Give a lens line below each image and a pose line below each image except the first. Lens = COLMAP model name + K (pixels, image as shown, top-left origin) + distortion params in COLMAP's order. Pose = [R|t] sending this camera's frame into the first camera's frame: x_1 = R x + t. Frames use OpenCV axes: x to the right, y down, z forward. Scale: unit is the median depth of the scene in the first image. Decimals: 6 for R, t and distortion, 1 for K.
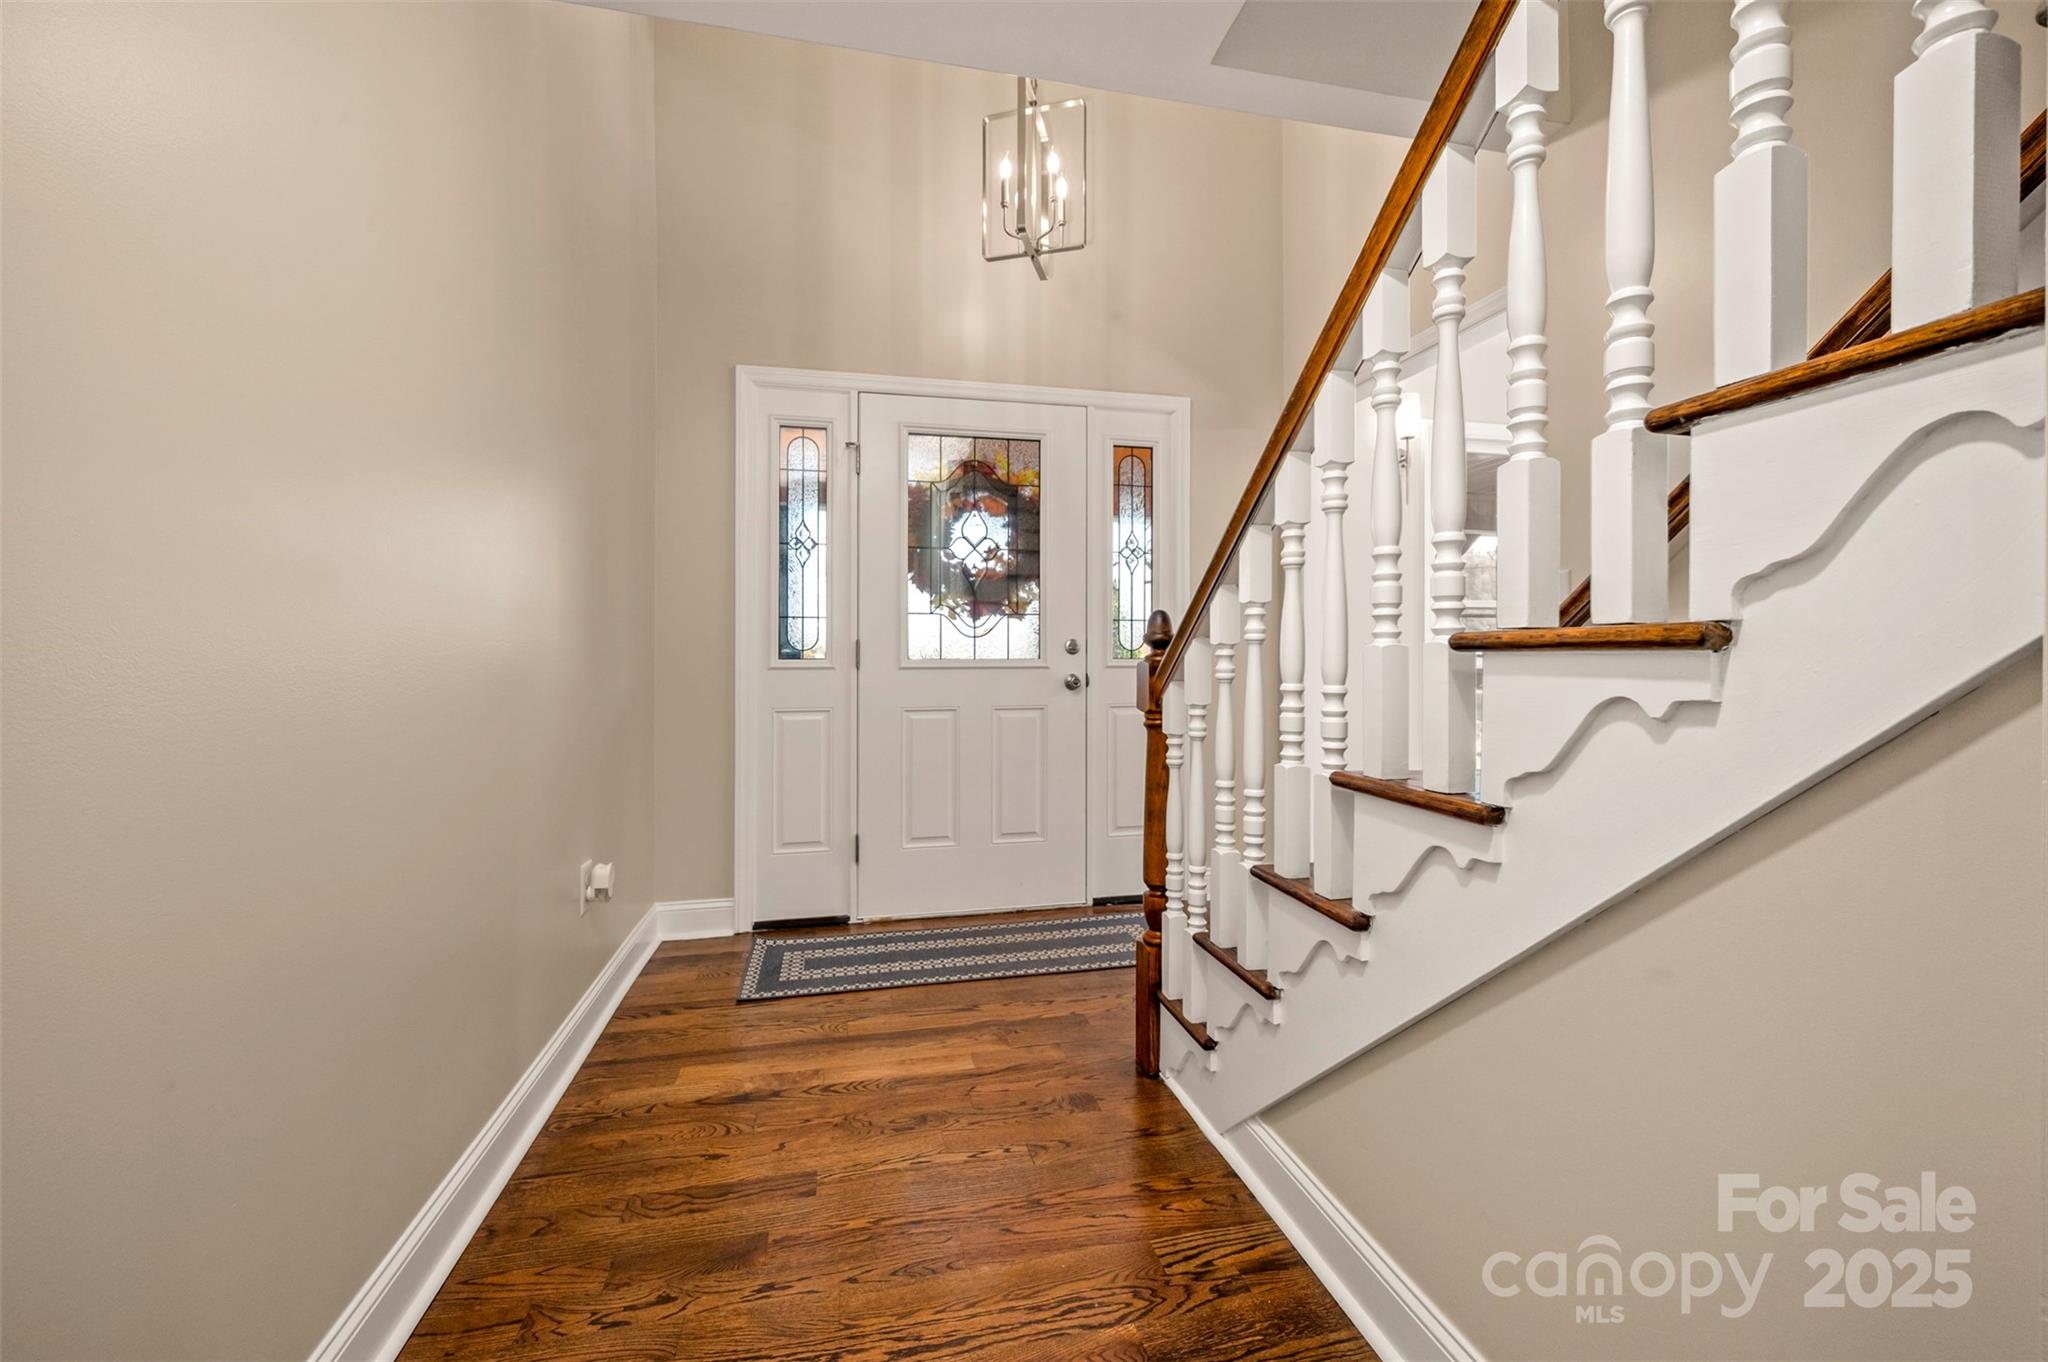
lens RADIAL K [[813.9, 0, 1032.4], [0, 813.9, 666.2], [0, 0, 1]] dist [-0.002633, -0.000186]
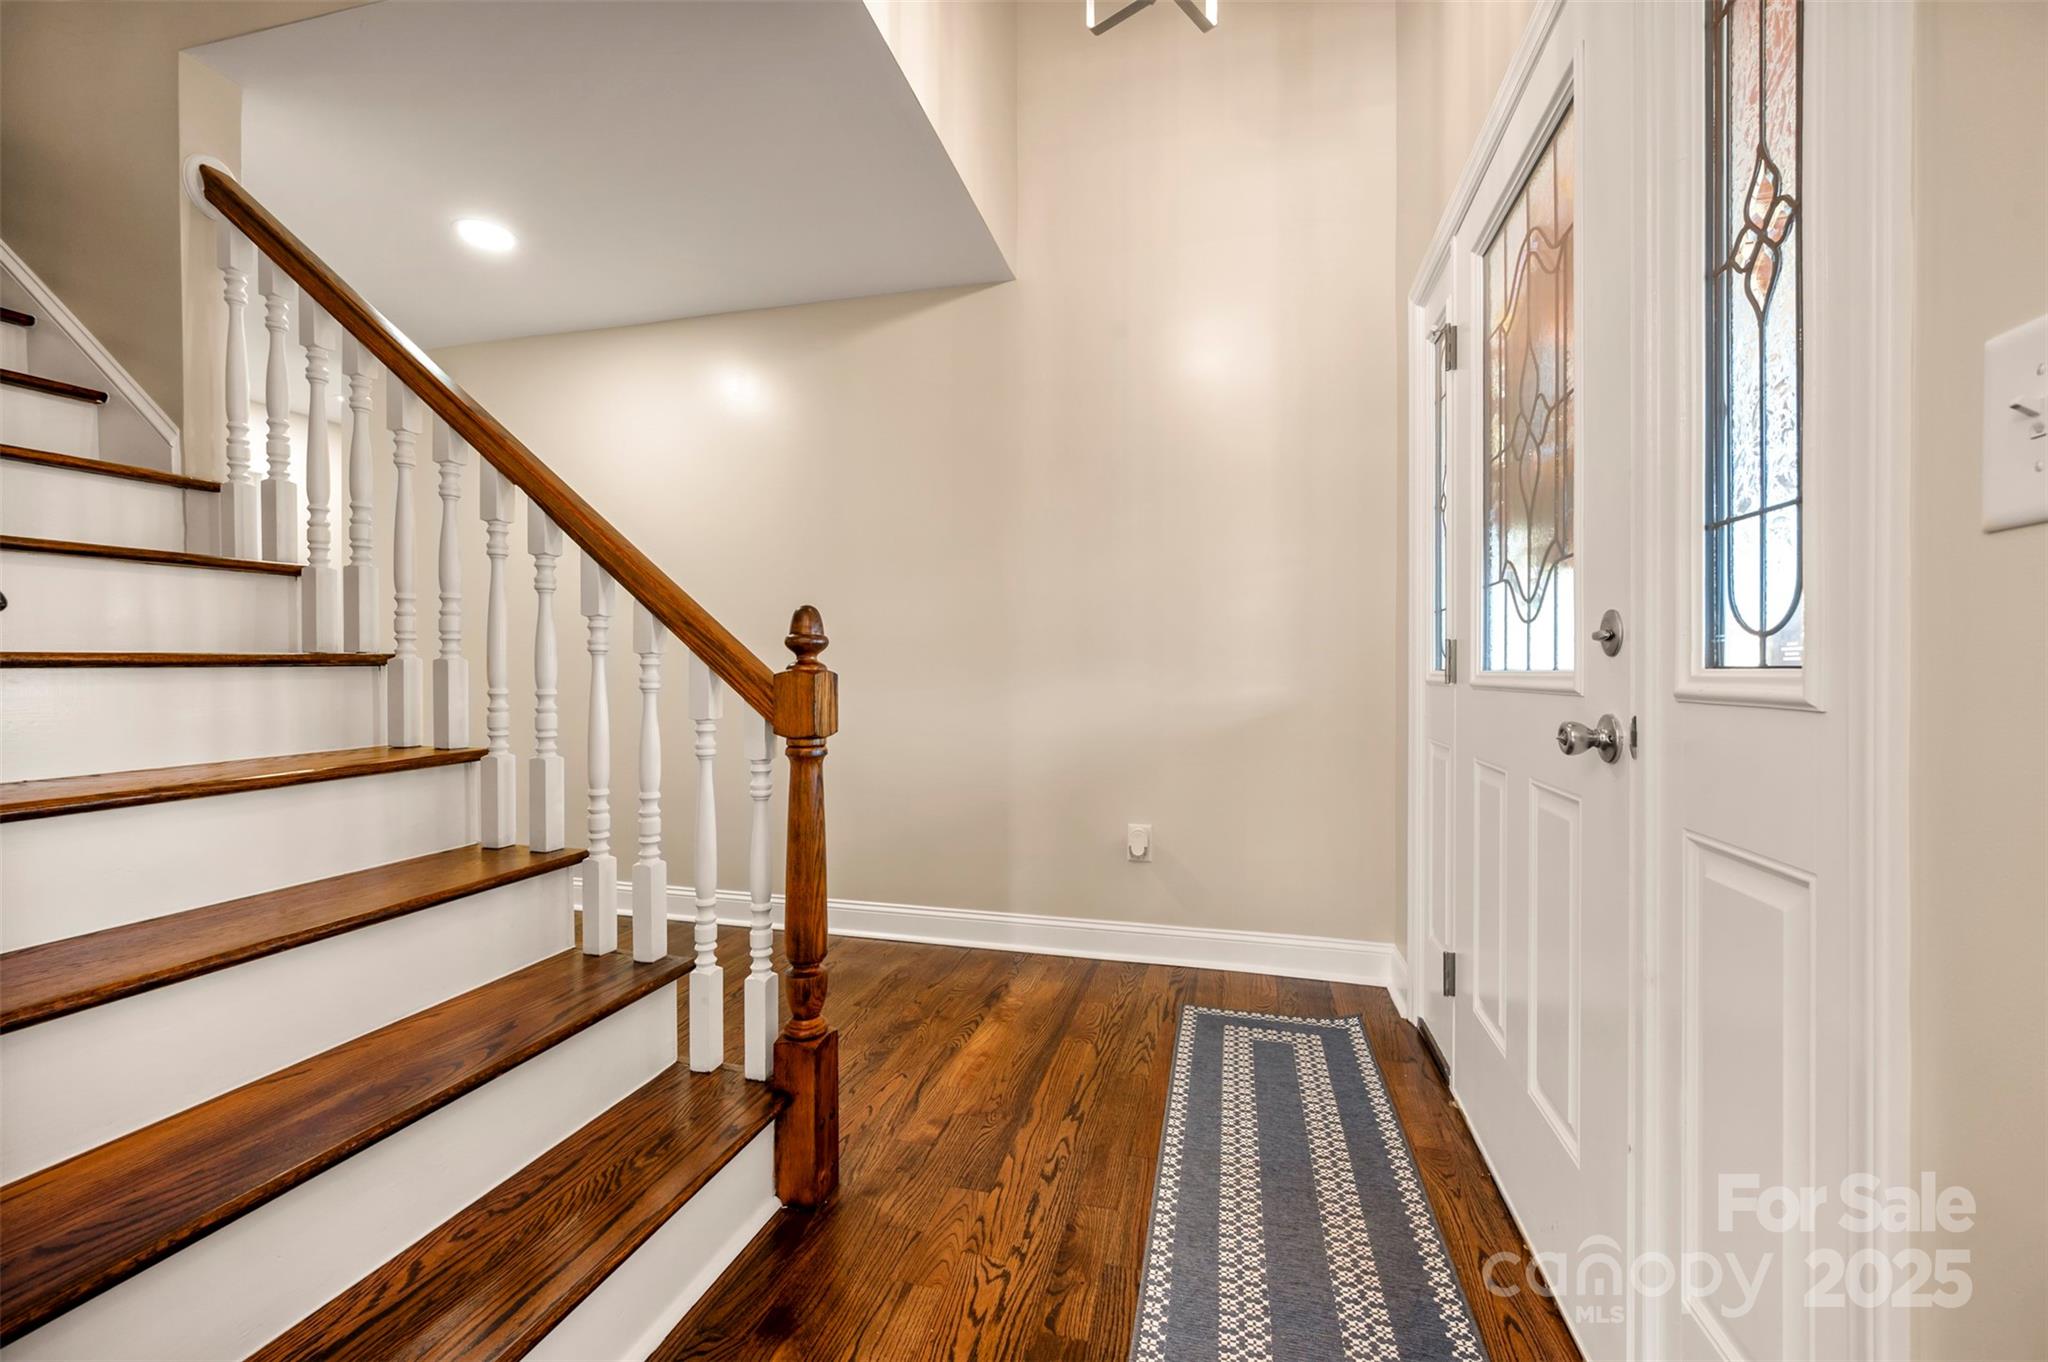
lens RADIAL K [[813.9, 0, 1031.6], [0, 813.9, 671.6], [0, 0, 1]] dist [-0.002633, -0.000186]
pose [[-0.462862, -0.000292, -0.886430, 0.617361], [-0.009829, 0.999940, 0.004803, -0.009468], [0.886376, 0.010936, -0.462837, 1.279412]]
